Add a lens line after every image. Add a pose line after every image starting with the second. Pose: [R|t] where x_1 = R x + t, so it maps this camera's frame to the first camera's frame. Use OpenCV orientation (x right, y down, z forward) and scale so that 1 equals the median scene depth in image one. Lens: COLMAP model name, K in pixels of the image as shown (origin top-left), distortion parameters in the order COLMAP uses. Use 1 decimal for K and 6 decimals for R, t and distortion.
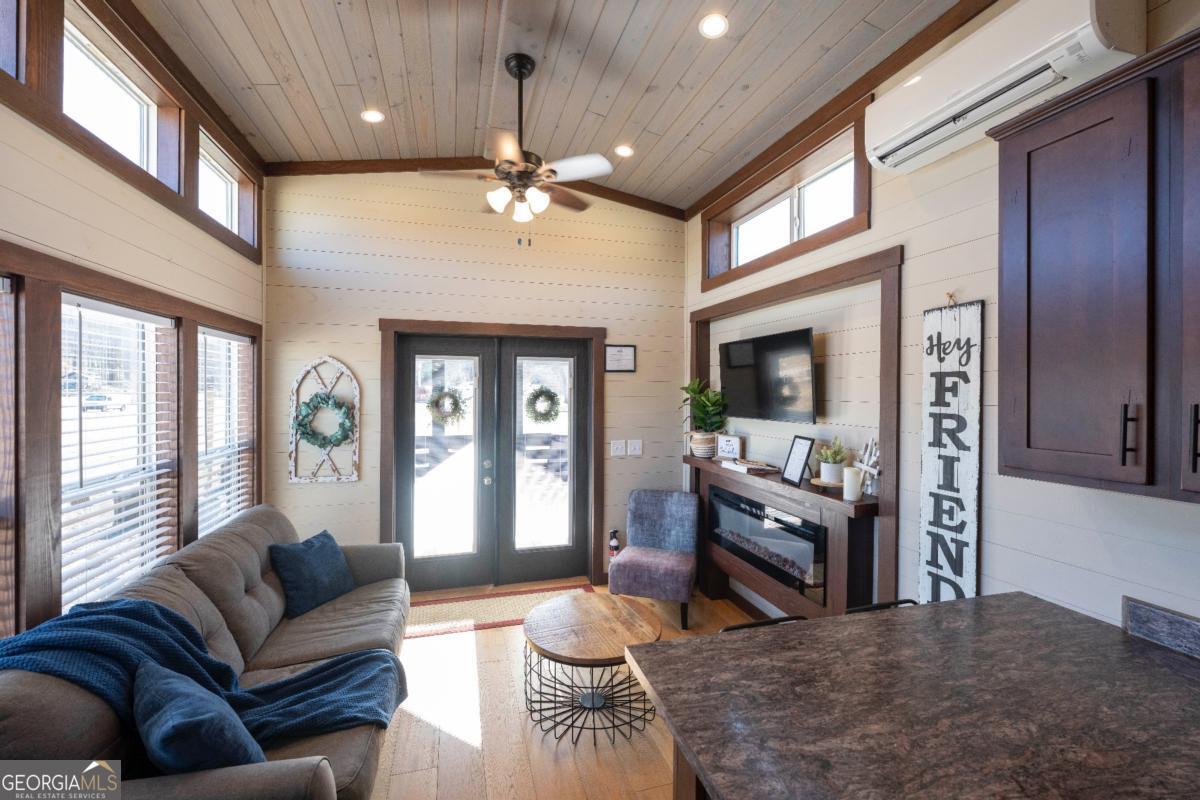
lens RADIAL K [[502.9, 0, 598.4], [0, 502.9, 395.3], [0, 0, 1]] dist [-0.000728, 0.000447]
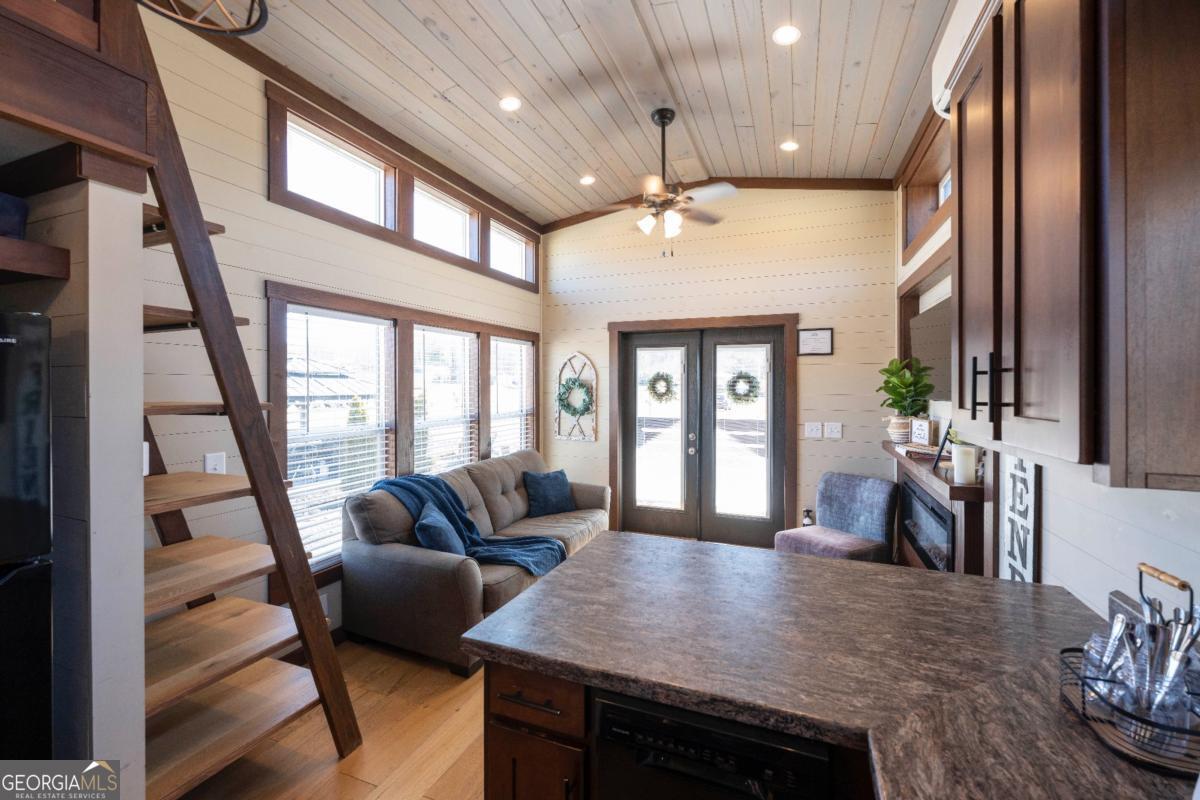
lens RADIAL K [[502.9, 0, 606.6], [0, 502.9, 391.8], [0, 0, 1]] dist [-0.000728, 0.000447]
pose [[0.793179, 0.003715, -0.608977, 0.400940], [-0.002641, 0.999993, 0.002661, 0.031830], [0.608983, -0.000502, 0.793183, -0.080198]]
